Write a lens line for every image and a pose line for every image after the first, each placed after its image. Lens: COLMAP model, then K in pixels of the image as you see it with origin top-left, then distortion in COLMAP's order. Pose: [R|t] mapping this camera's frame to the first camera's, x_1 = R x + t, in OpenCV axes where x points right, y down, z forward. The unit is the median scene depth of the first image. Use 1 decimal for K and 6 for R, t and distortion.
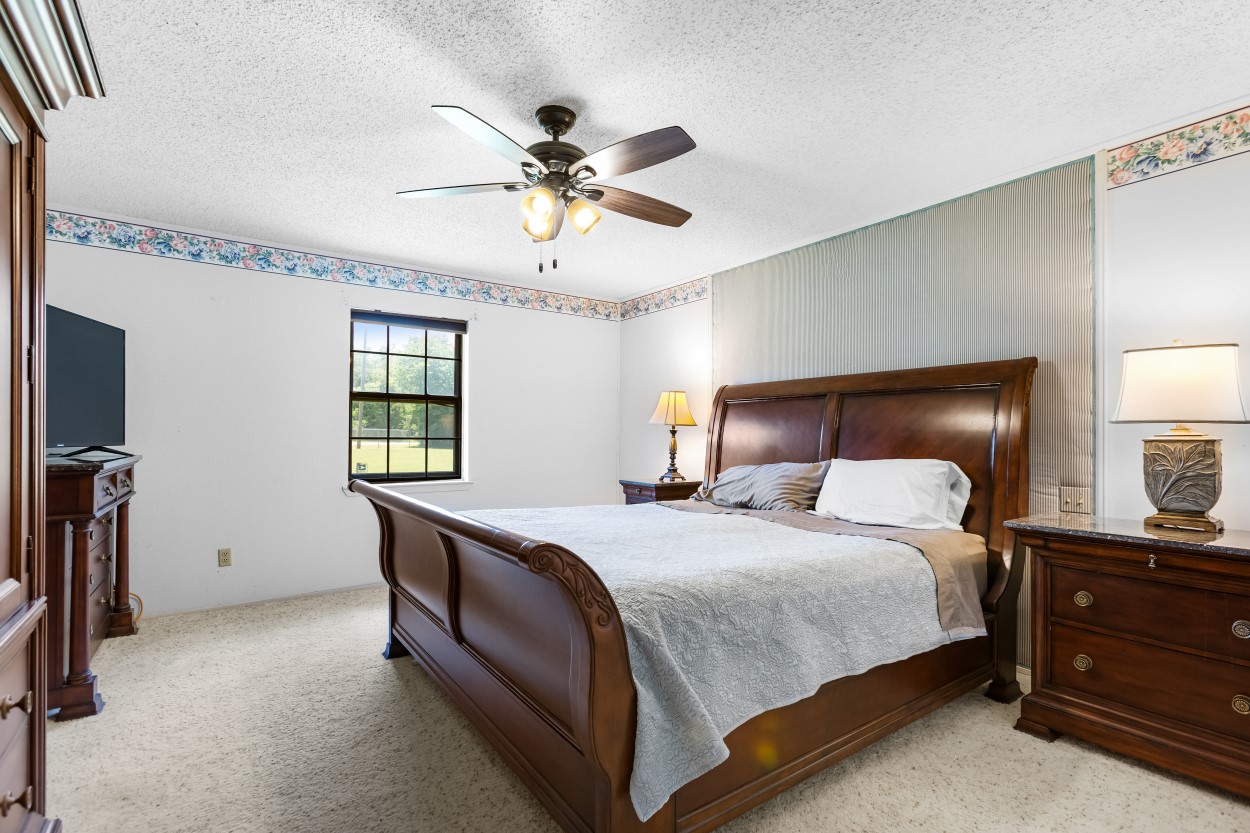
lens RADIAL K [[578.4, 0, 654.2], [0, 578.4, 434.1], [0, 0, 1]] dist [-0.021486, 0.011775]
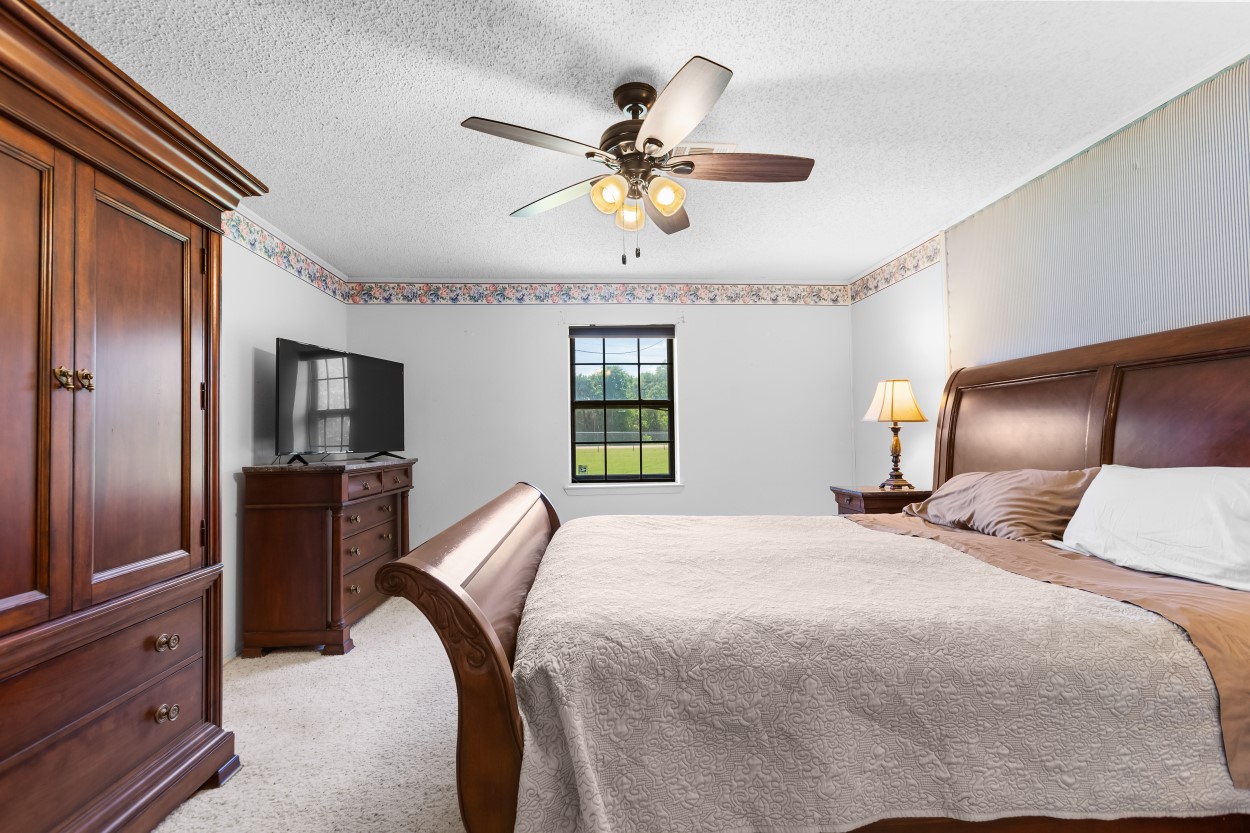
lens RADIAL K [[578.4, 0, 616.7], [0, 578.4, 420.2], [0, 0, 1]] dist [-0.021486, 0.011775]
pose [[0.843454, -0.033644, -0.536147, 0.200828], [0.019576, 0.999299, -0.031911, 0.001527], [0.536844, 0.016420, 0.843521, 0.145654]]
